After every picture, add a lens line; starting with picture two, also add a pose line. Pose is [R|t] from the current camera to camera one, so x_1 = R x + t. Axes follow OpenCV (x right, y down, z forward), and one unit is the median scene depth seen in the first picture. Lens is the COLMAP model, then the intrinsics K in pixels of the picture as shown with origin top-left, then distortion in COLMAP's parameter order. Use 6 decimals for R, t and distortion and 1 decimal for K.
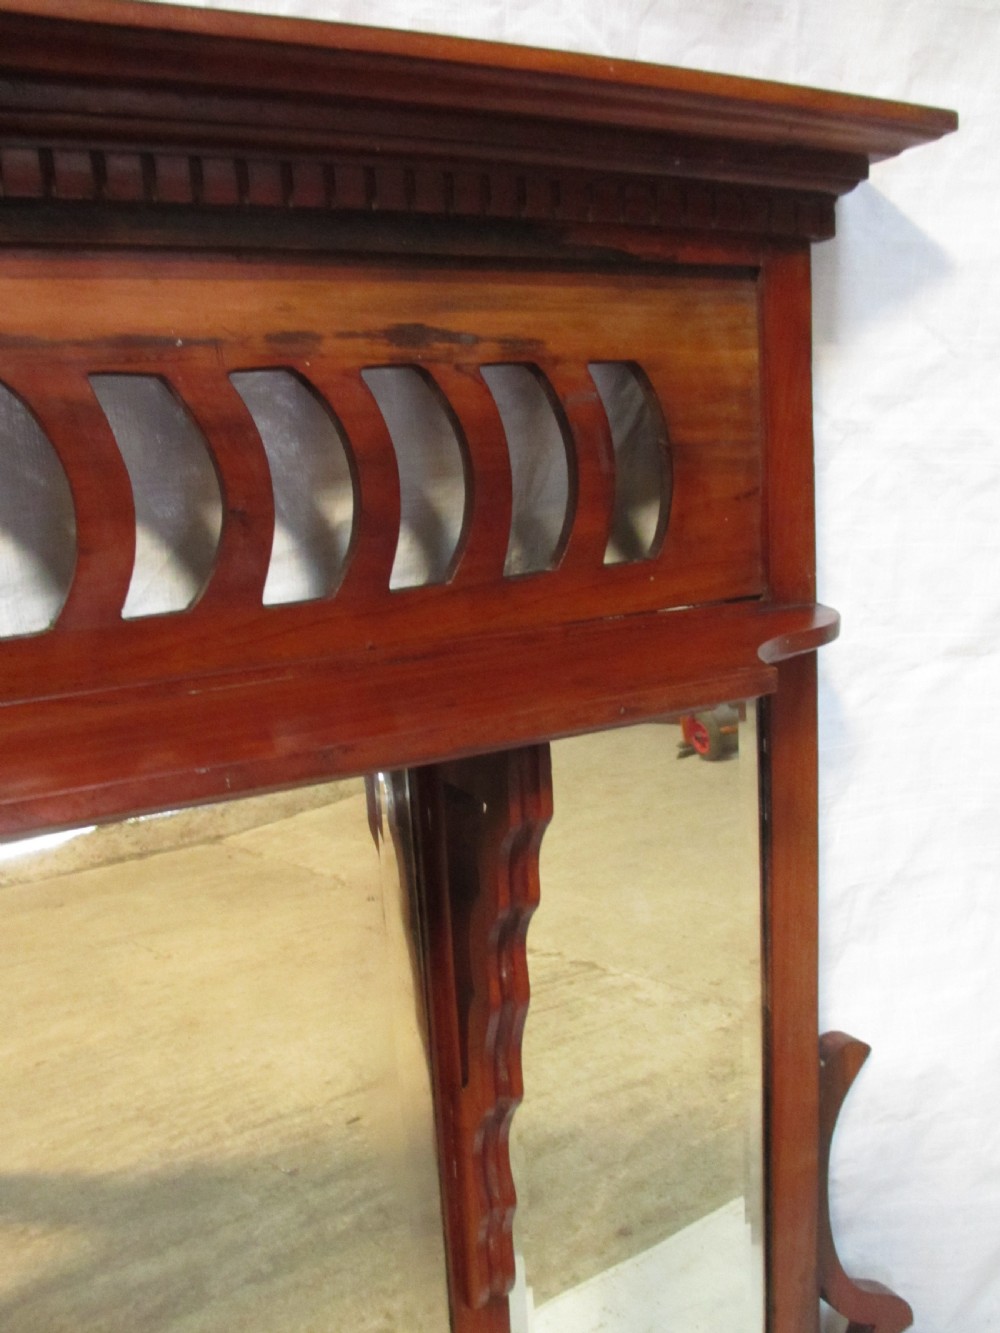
lens RADIAL K [[1106.3, 0, 479.8], [0, 1106.3, 660.1], [0, 0, 1]] dist [-0.053516, 0.023211]
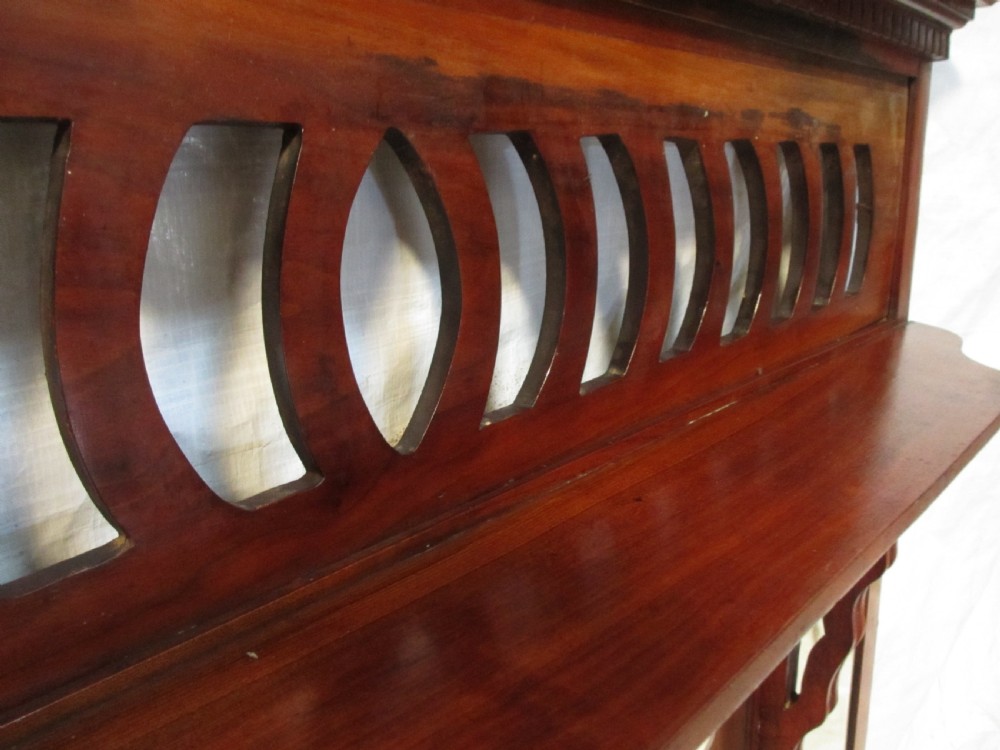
lens RADIAL K [[829.9, 0, 498.2], [0, 829.9, 375.7], [0, 0, 1]] dist [-0.053516, 0.023211]
pose [[0.938339, -0.046643, 0.342556, -0.462609], [0.031838, 0.998305, 0.048720, -0.041362], [-0.344248, -0.034810, 0.938233, 0.162541]]
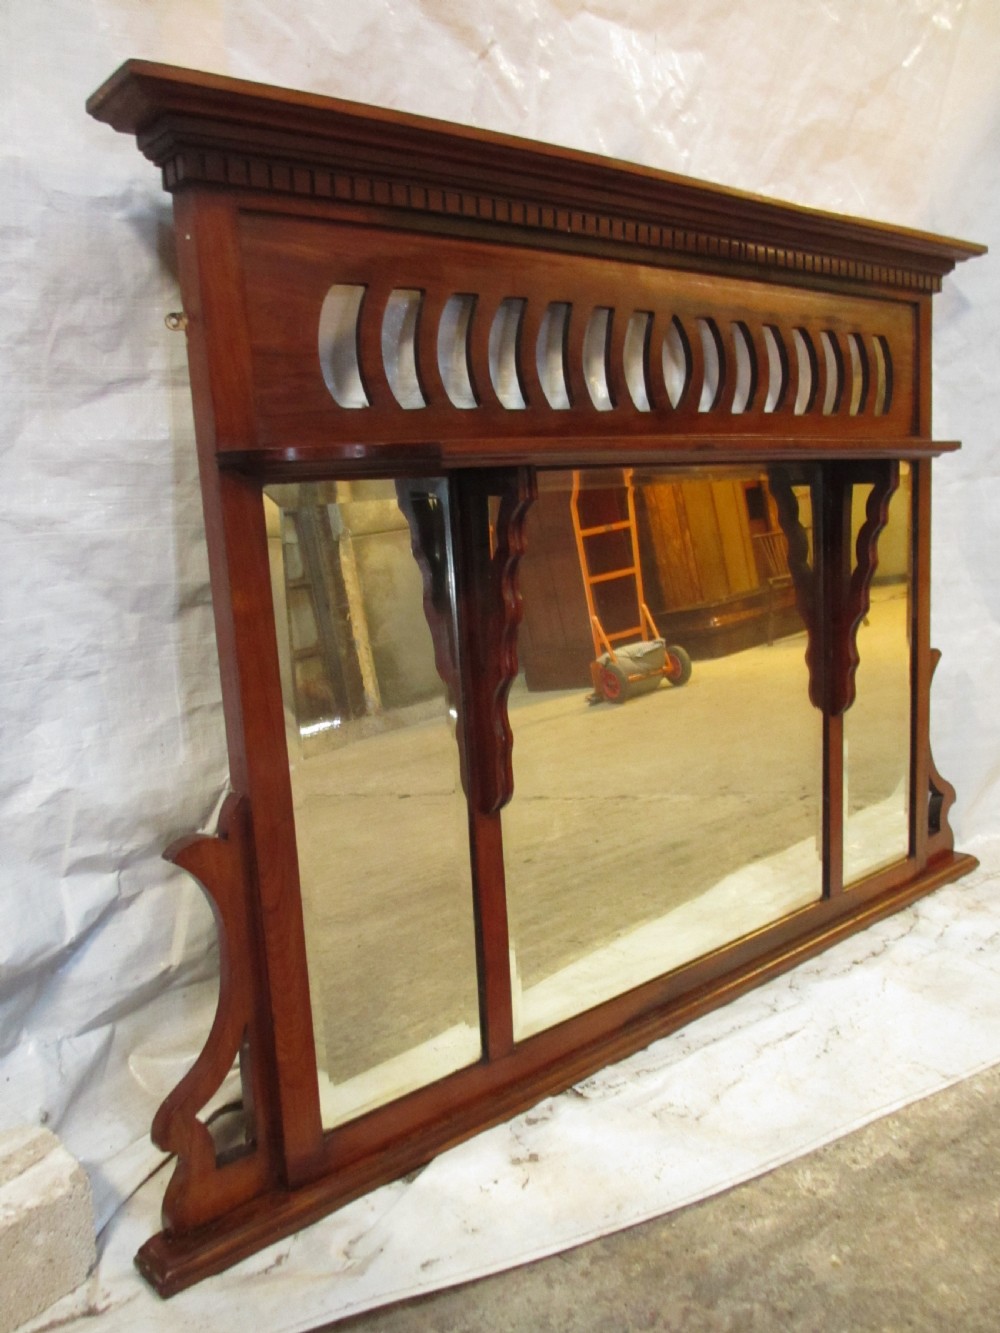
lens RADIAL K [[1106.3, 0, 484.0], [0, 1106.3, 660.1], [0, 0, 1]] dist [-0.053516, 0.023211]
pose [[0.978618, -0.020895, 0.204621, -0.974223], [0.028800, 0.998947, -0.035727, 0.407280], [-0.203659, 0.040856, 0.978189, -0.950145]]
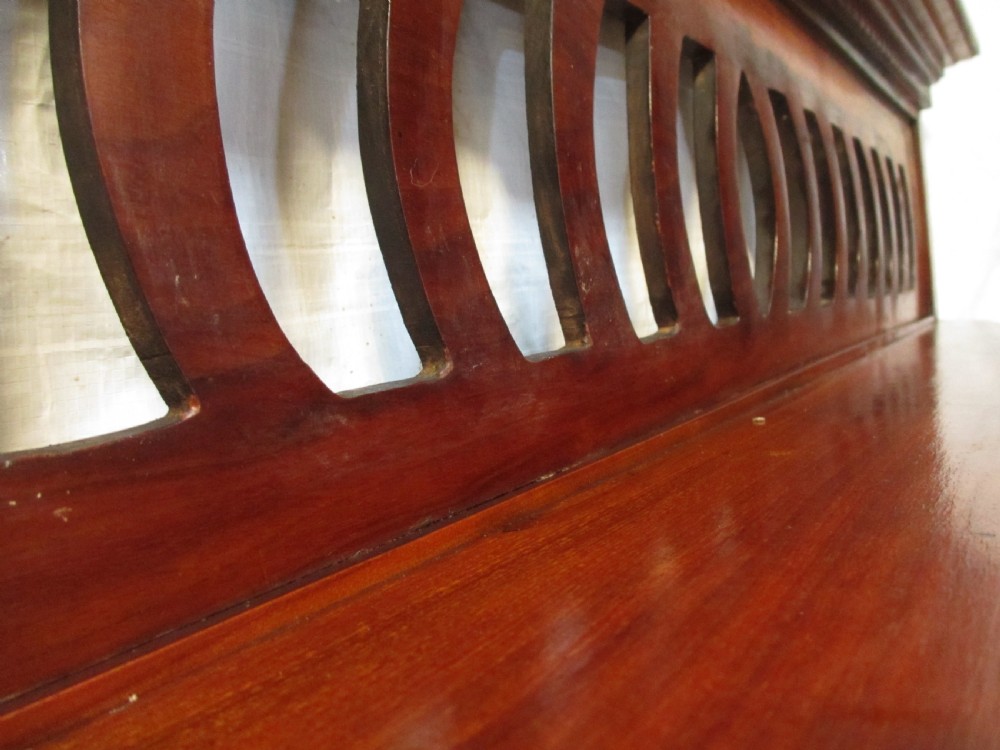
lens RADIAL K [[829.9, 0, 497.7], [0, 829.9, 378.9], [0, 0, 1]] dist [-0.053516, 0.023211]
pose [[0.888237, -0.072842, 0.453573, -0.714914], [0.143263, 0.982031, -0.122845, 0.074745], [-0.436475, 0.174096, 0.882712, 0.187345]]
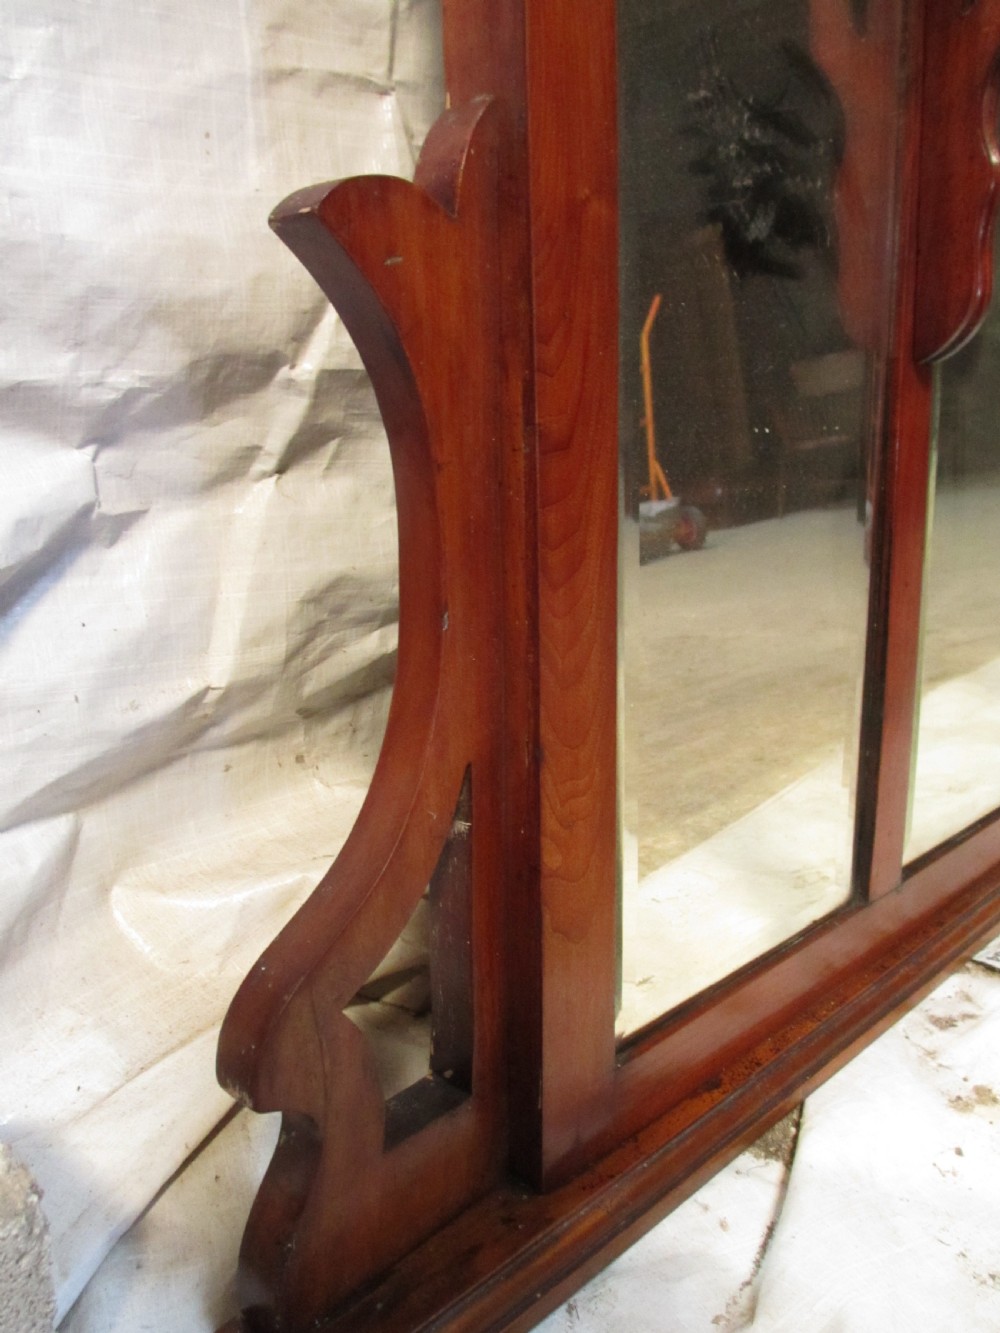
lens RADIAL K [[1106.3, 0, 479.0], [0, 1106.3, 664.2], [0, 0, 1]] dist [-0.053516, 0.023211]
pose [[0.962896, -0.017942, 0.269277, -1.107304], [0.009393, 0.999411, 0.033004, 0.703394], [-0.269710, -0.029250, 0.962497, -0.127594]]
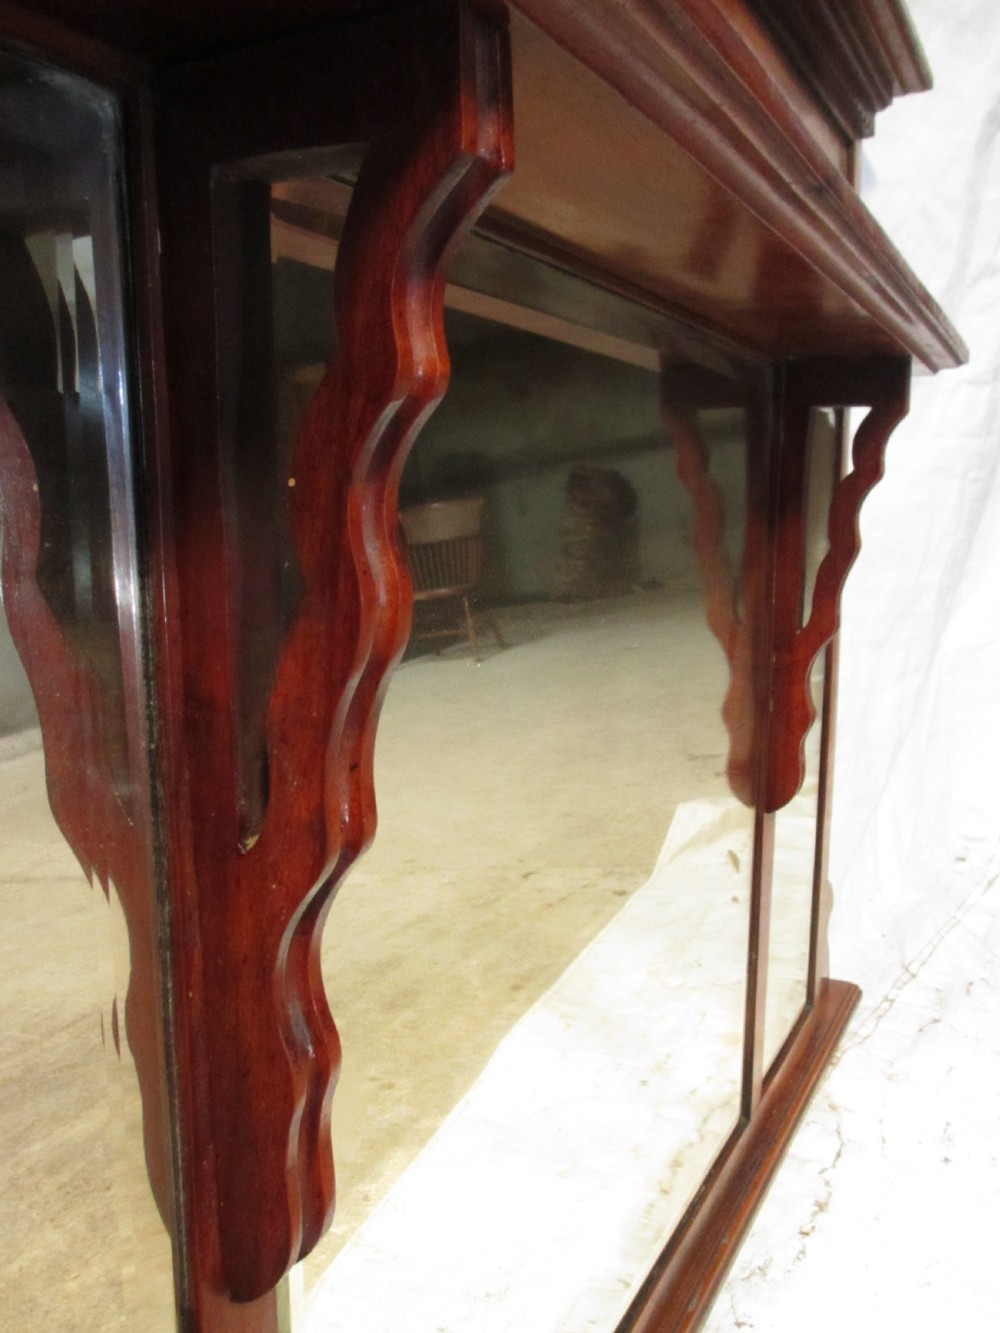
lens RADIAL K [[1106.3, 0, 489.6], [0, 1106.3, 673.2], [0, 0, 1]] dist [-0.053516, 0.023211]
pose [[0.832142, -0.020578, 0.554180, -0.834135], [0.043557, 0.998649, -0.028323, 0.333860], [-0.552849, 0.047708, 0.831915, 0.013706]]
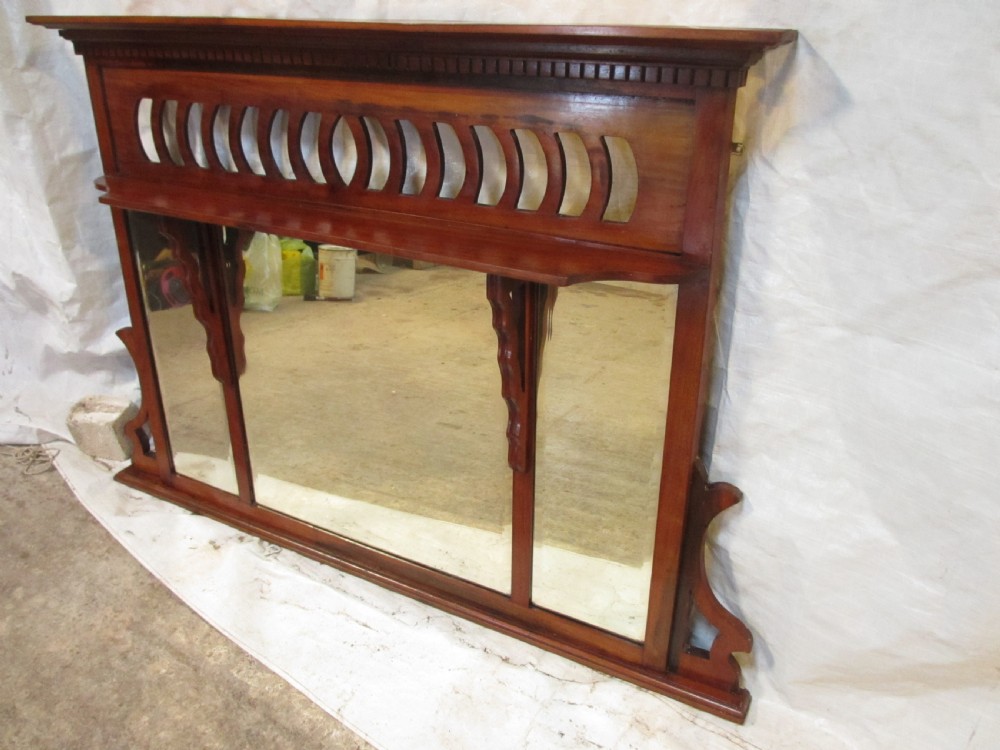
lens RADIAL K [[829.9, 0, 494.3], [0, 829.9, 364.4], [0, 0, 1]] dist [-0.053516, 0.023211]
pose [[0.540073, 0.397495, -0.741835, 1.075630], [-0.183208, 0.915827, 0.357345, -0.298566], [0.821435, -0.057082, 0.567438, -0.165133]]
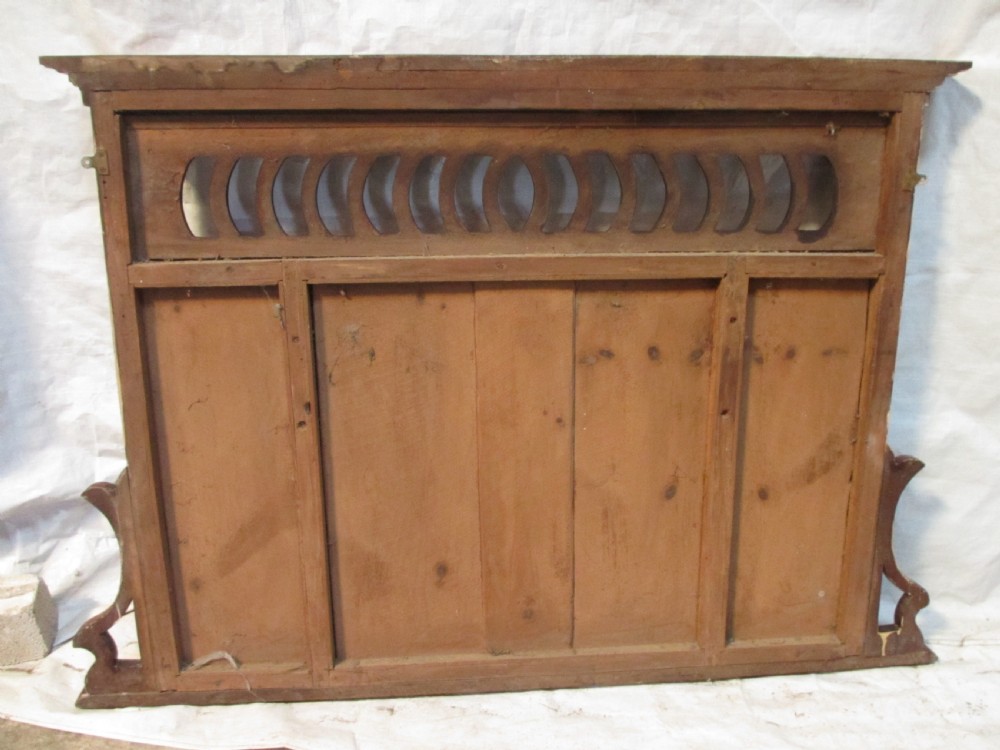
lens RADIAL K [[829.9, 0, 498.7], [0, 829.9, 371.0], [0, 0, 1]] dist [-0.053516, 0.023211]
pose [[0.918328, 0.159452, -0.362284, 0.256083], [-0.114380, 0.983125, 0.142768, 0.051770], [0.378935, -0.089670, 0.921069, -0.886476]]
